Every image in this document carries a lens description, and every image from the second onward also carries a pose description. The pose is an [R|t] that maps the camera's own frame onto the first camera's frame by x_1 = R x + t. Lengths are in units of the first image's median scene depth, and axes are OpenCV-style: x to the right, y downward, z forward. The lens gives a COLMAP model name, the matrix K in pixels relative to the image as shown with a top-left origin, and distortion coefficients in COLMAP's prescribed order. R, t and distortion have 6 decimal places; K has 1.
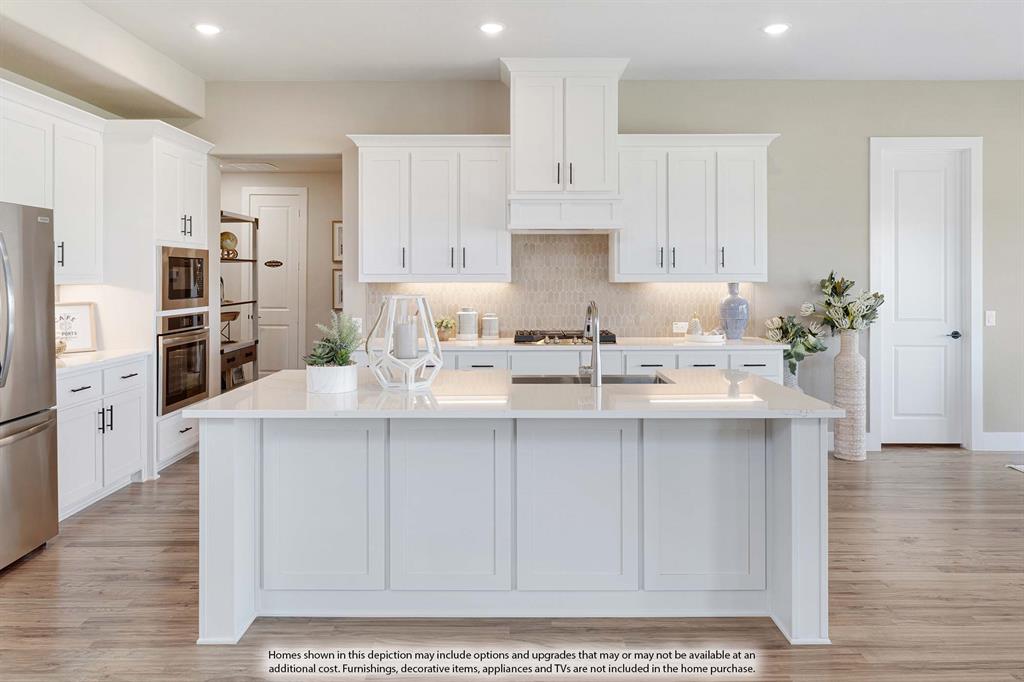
lens RADIAL K [[677.0, 0, 518.9], [0, 677.0, 277.9], [0, 0, 1]] dist [-0.006110, -0.000236]
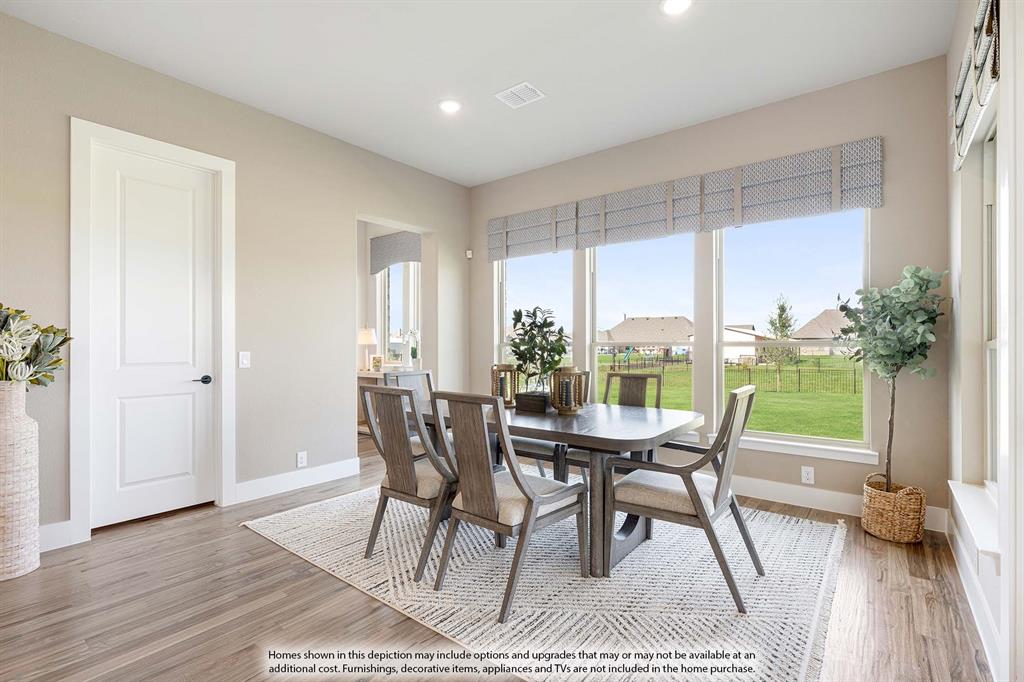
lens RADIAL K [[466.7, 0, 513.4], [0, 466.7, 345.9], [0, 0, 1]] dist [0.002271, -0.000700]
pose [[0.612584, -0.003906, 0.790396, 0.426247], [-0.000431, 0.999986, 0.005277, 0.038240], [-0.790406, -0.003573, 0.612573, 0.319192]]
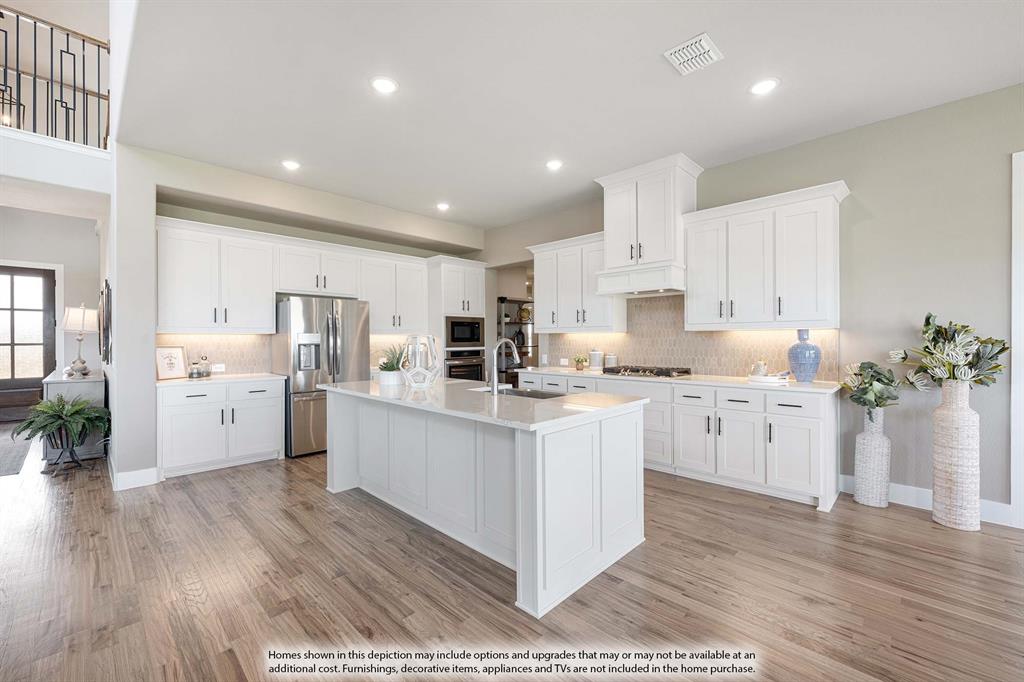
lens RADIAL K [[413.8, 0, 508.3], [0, 413.8, 339.1], [0, 0, 1]] dist [0.000718, -0.000731]
pose [[0.723715, -0.002006, -0.690096, 0.435239], [0.002089, 0.999998, -0.000717, 0.022140], [0.690095, -0.000923, 0.723718, 0.203198]]
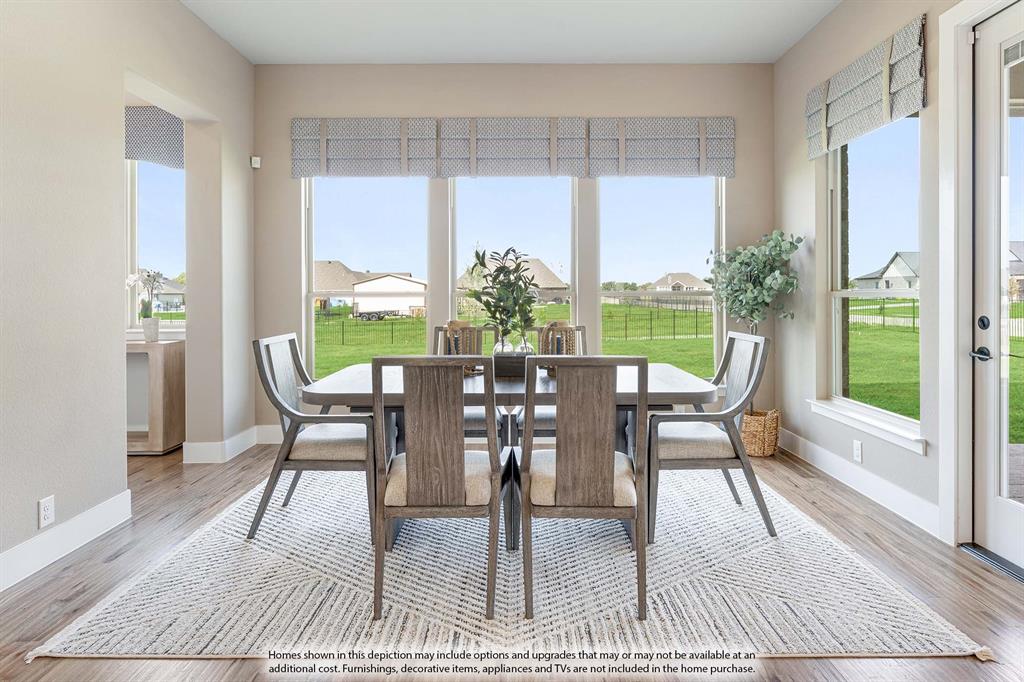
lens RADIAL K [[573.4, 0, 511.3], [0, 573.4, 291.7], [0, 0, 1]] dist [-0.009563, 0.004694]
pose [[0.005519, 0.002825, 0.999981, 0.327883], [0.000601, 0.999996, -0.002828, 0.038325], [-0.999985, 0.000617, 0.005517, 0.628608]]
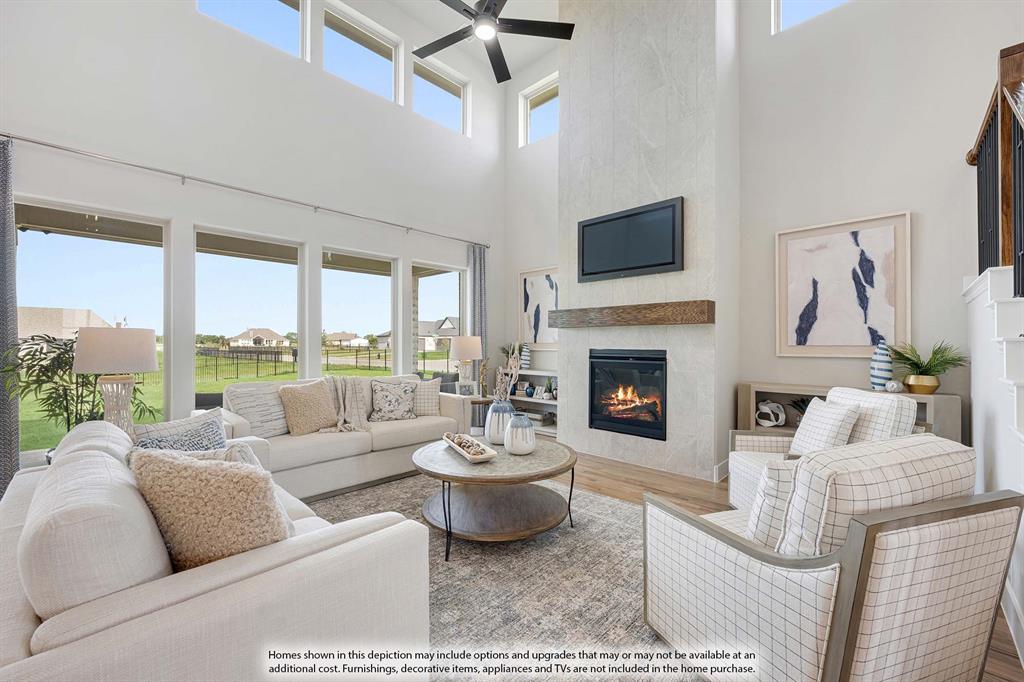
lens RADIAL K [[413.8, 0, 517.3], [0, 413.8, 343.6], [0, 0, 1]] dist [0.000718, -0.000731]
pose [[-0.739067, 0.001998, 0.673629, -0.272292], [-0.002260, 0.999983, -0.005446, 0.027572], [-0.673628, -0.005547, -0.739050, 0.115202]]
